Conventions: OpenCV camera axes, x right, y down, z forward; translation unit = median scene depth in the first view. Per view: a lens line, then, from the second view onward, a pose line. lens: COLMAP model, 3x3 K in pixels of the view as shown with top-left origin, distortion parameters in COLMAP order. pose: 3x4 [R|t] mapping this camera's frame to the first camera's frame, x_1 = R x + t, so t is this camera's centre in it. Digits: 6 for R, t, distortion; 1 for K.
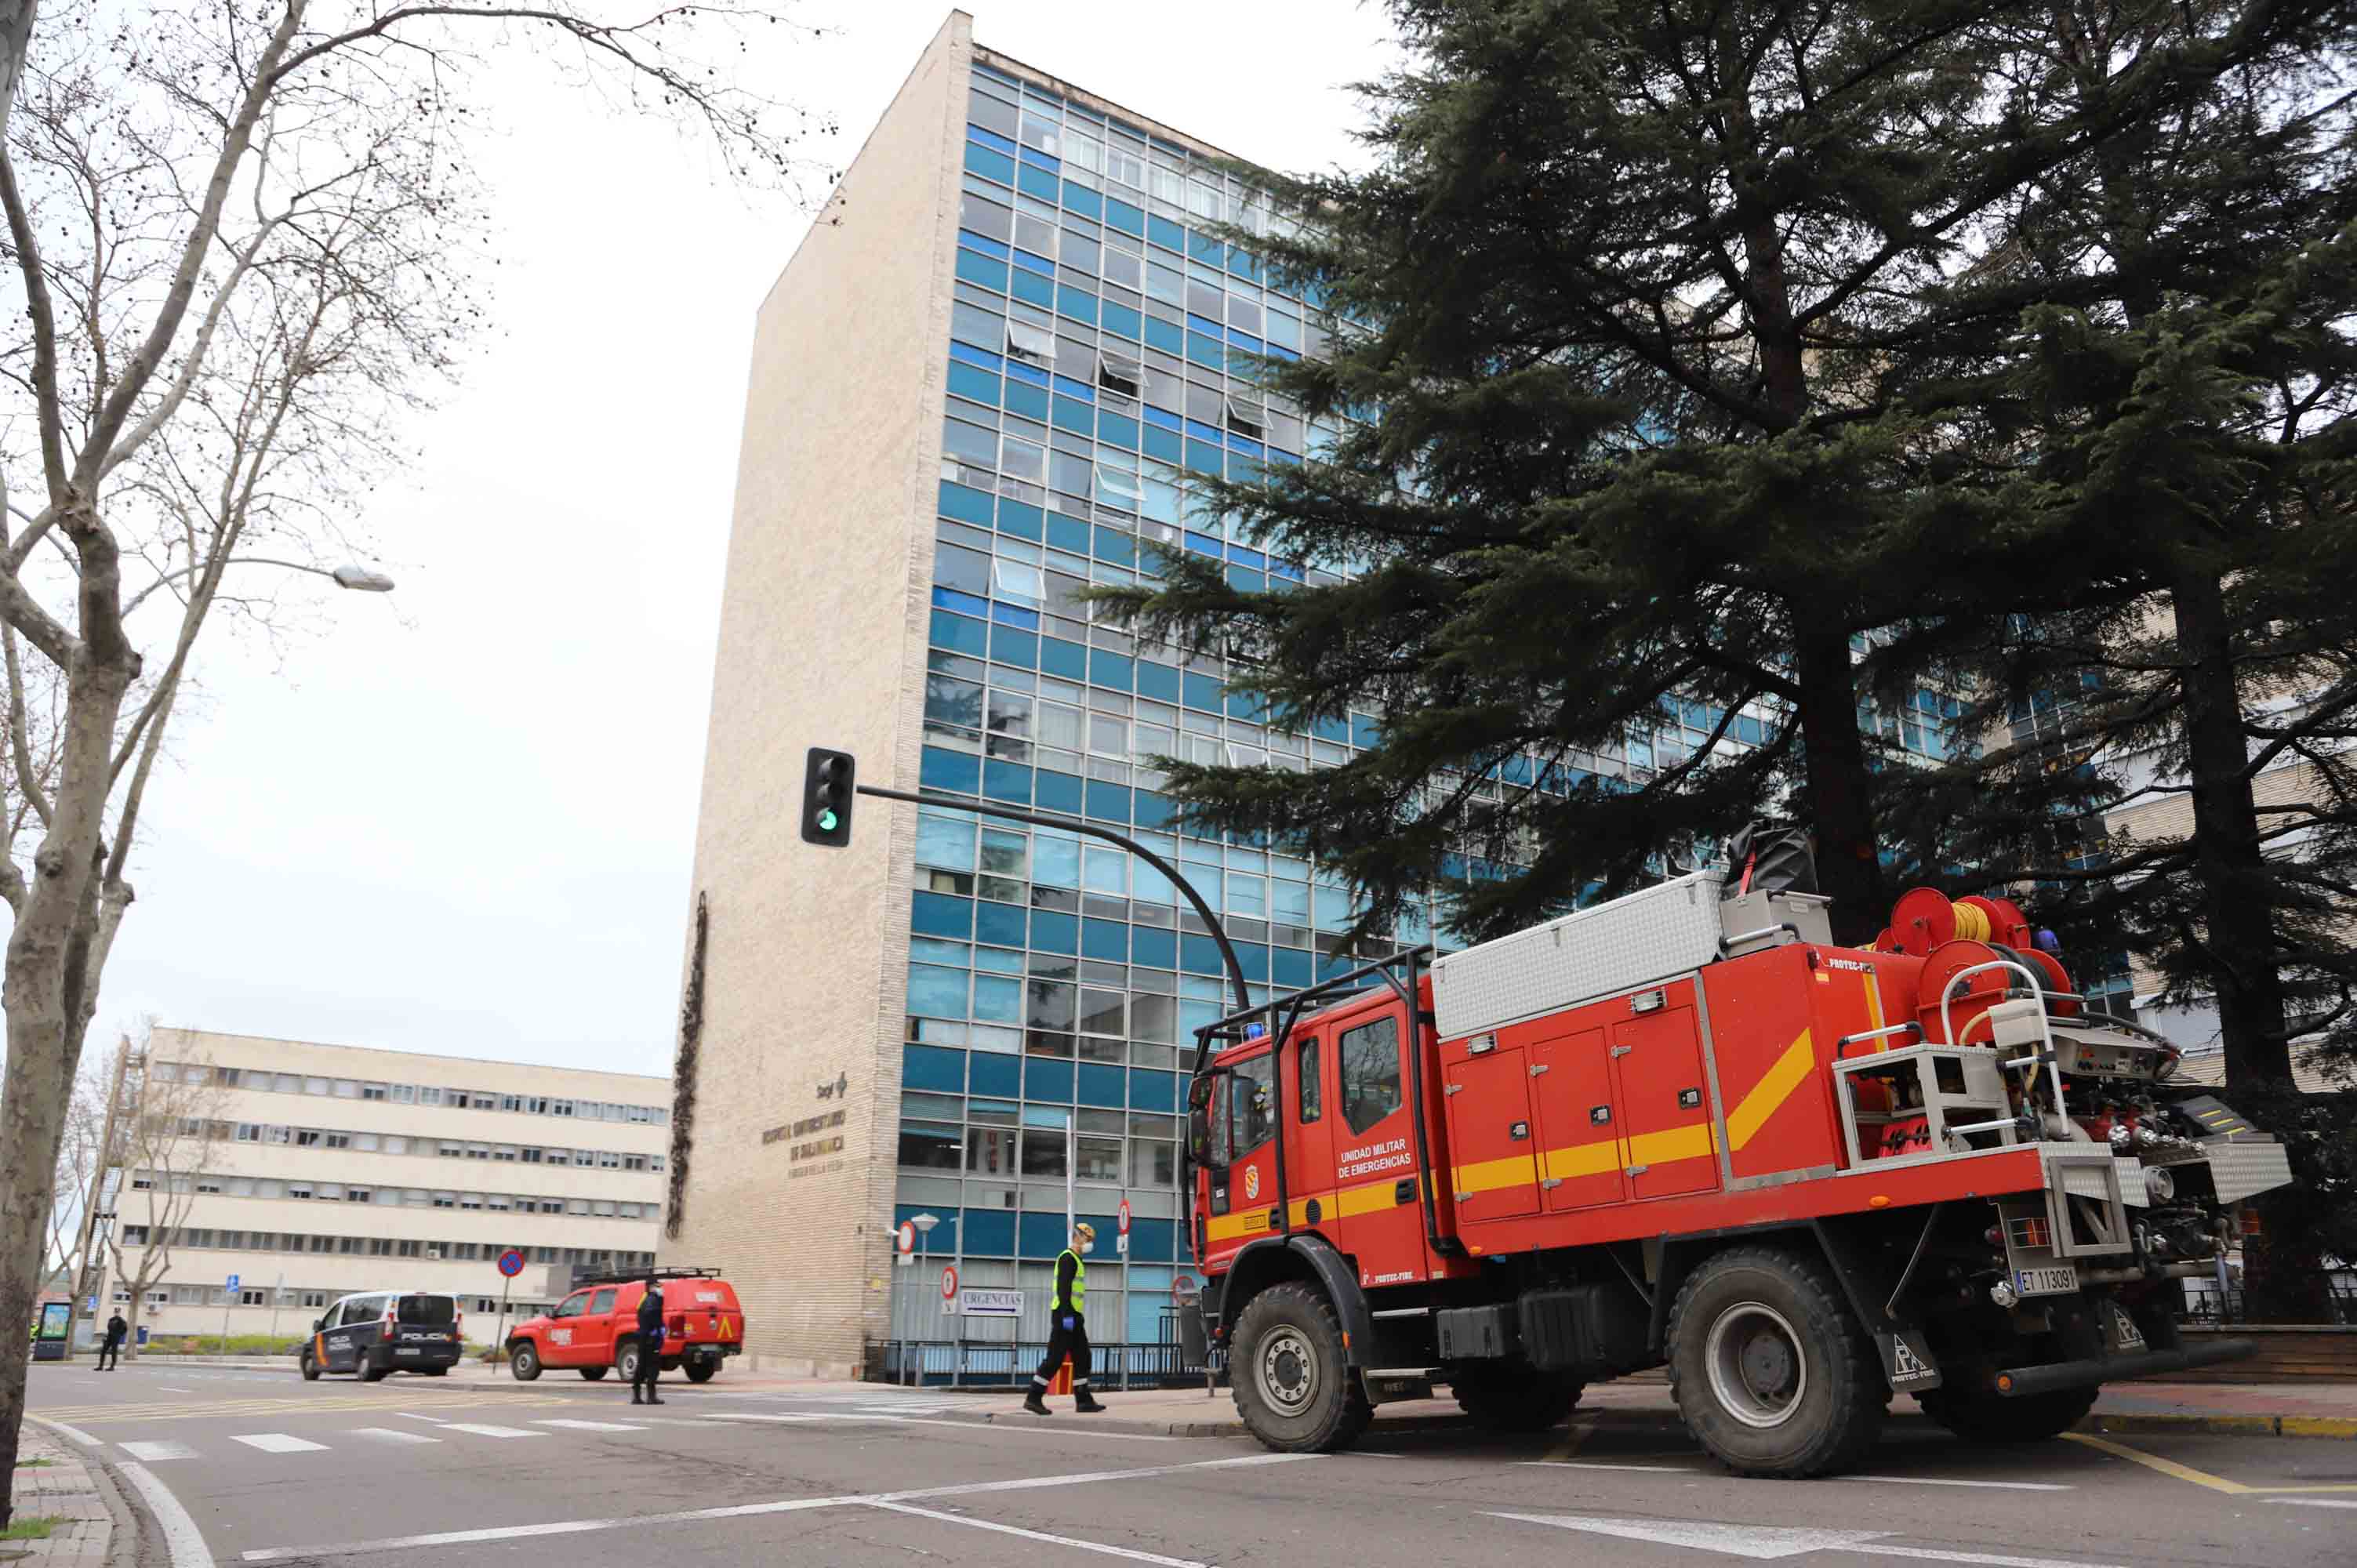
lens RADIAL K [[1701.6, 0, 1210.7], [0, 1701.6, 756.1], [0, 0, 1]] dist [-0.114278, 0.068449]
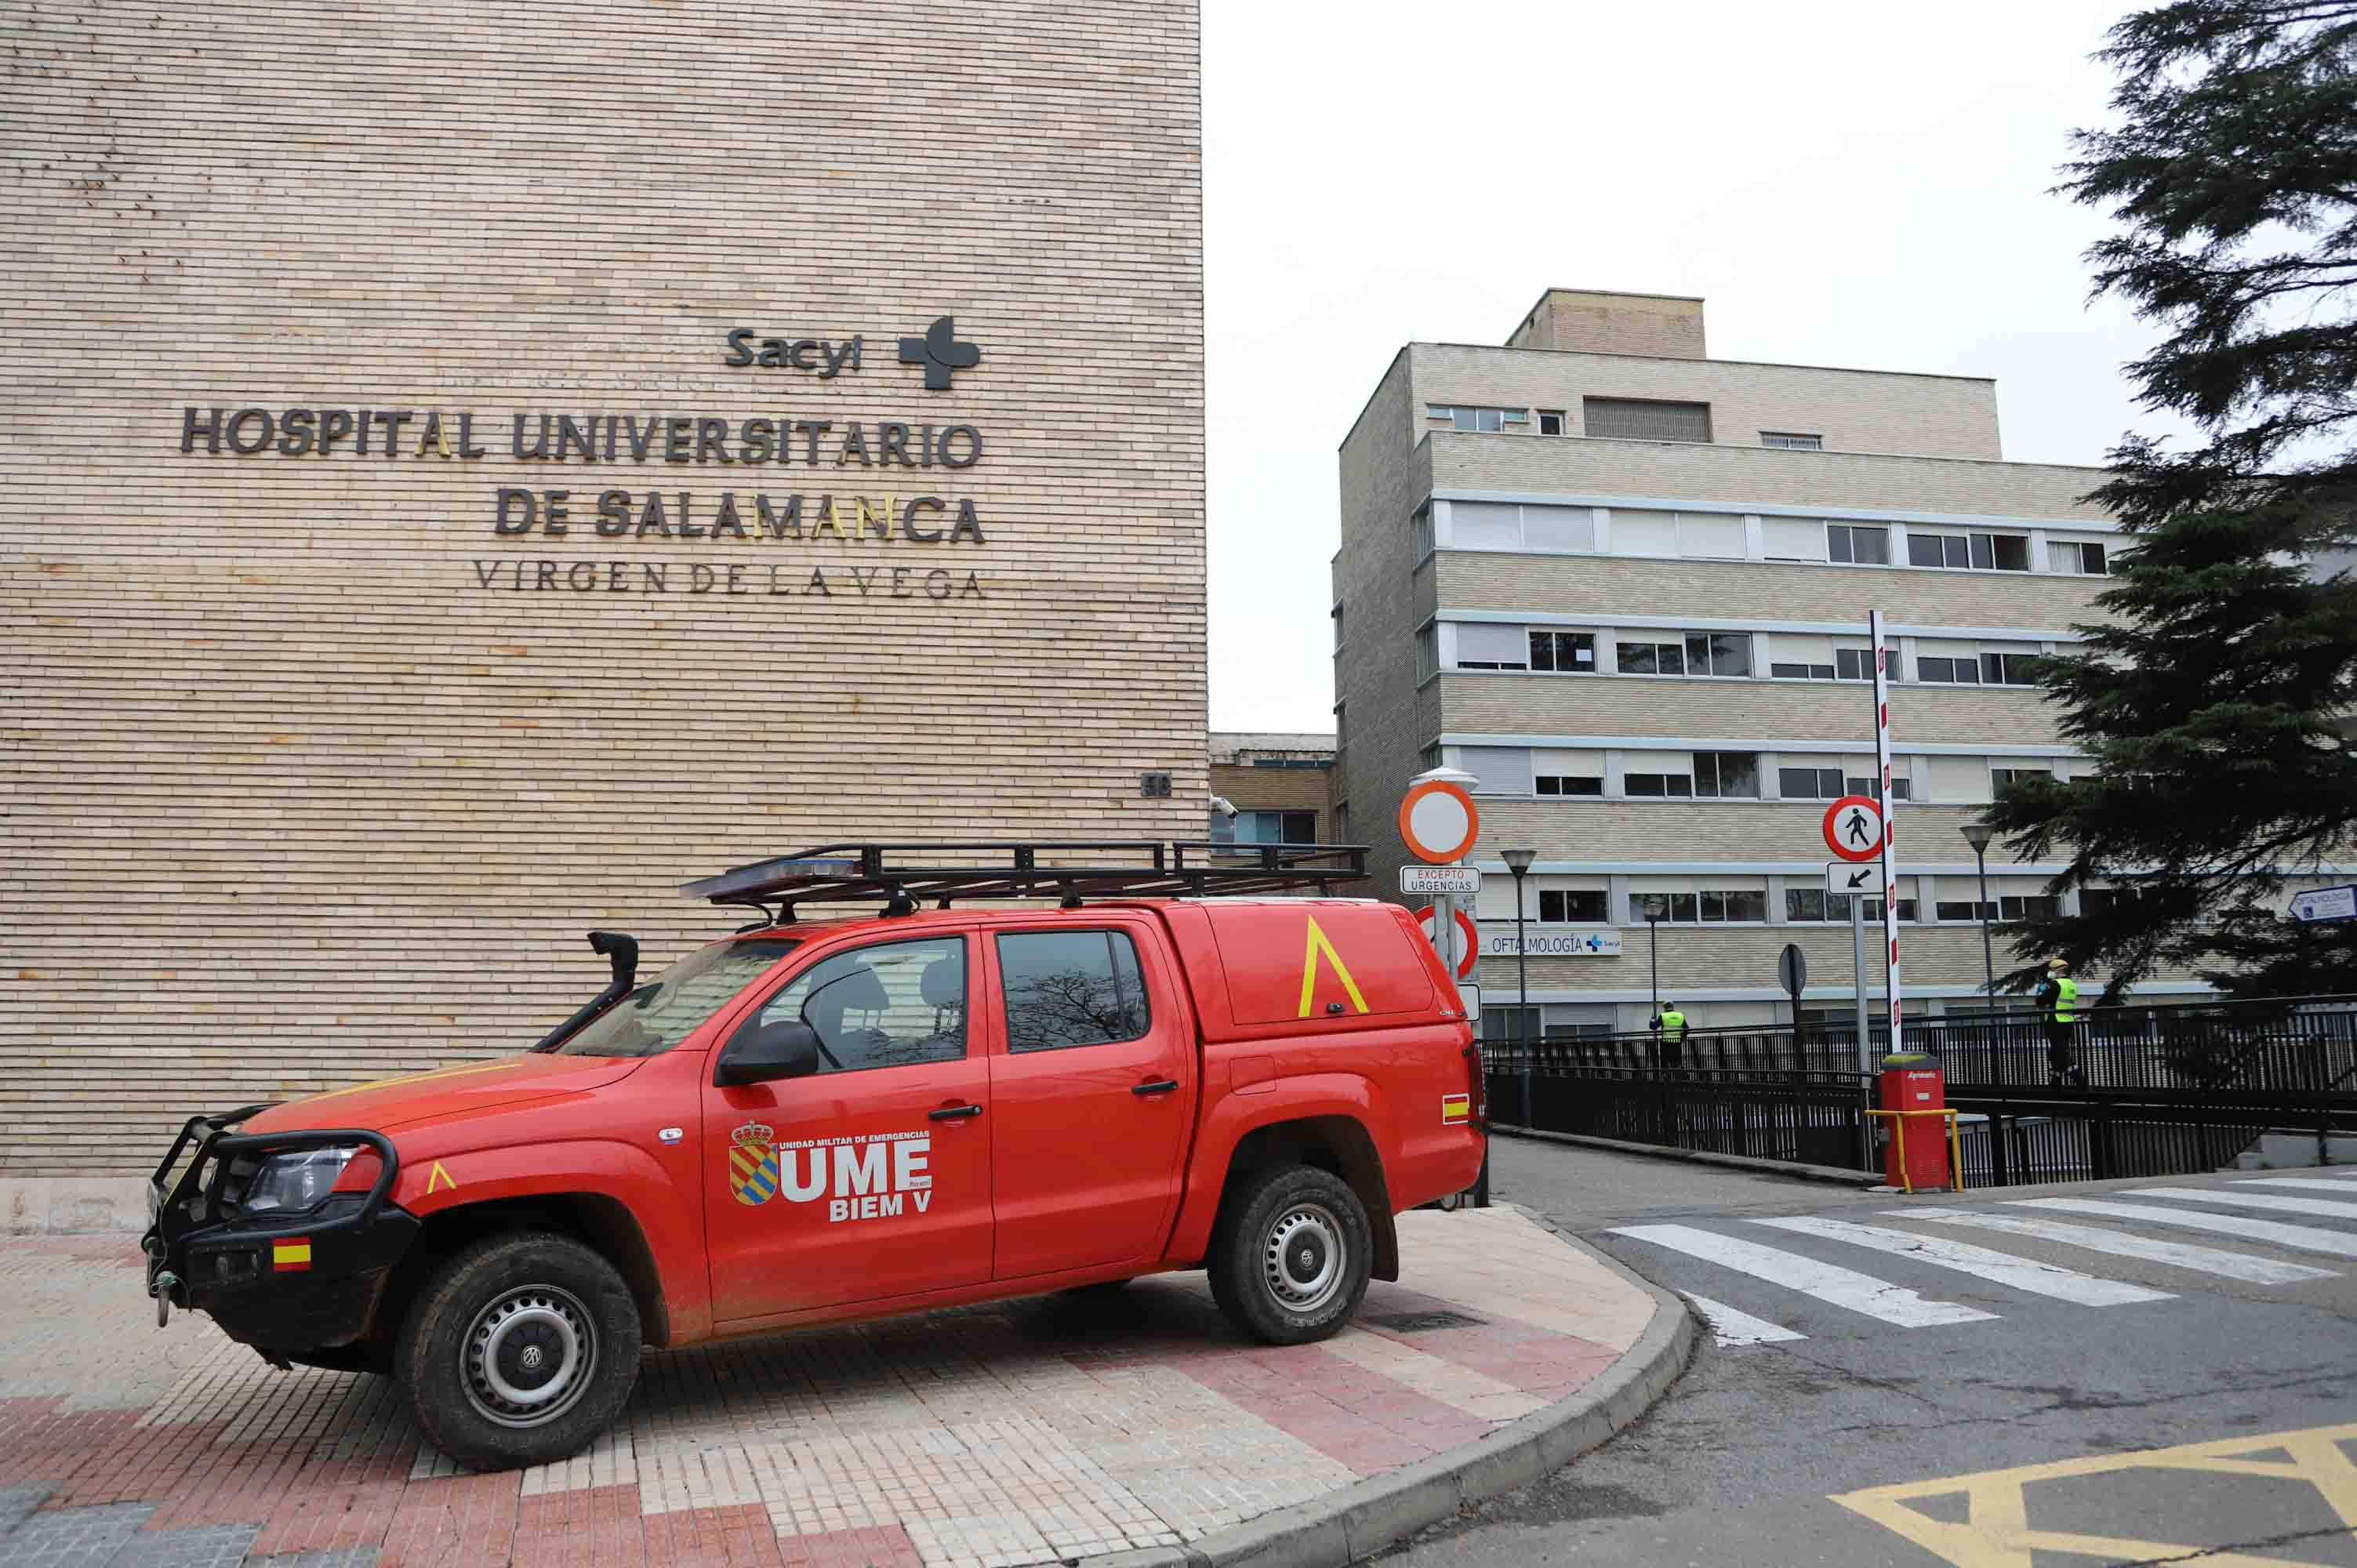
lens RADIAL K [[1701.6, 0, 1210.7], [0, 1701.6, 756.1], [0, 0, 1]] dist [-0.114278, 0.068449]
pose [[0.421421, 0.141855, 0.895702, -0.494989], [-0.279968, 0.959795, -0.020283, 0.269878], [-0.862567, -0.242220, 0.444193, 0.808369]]
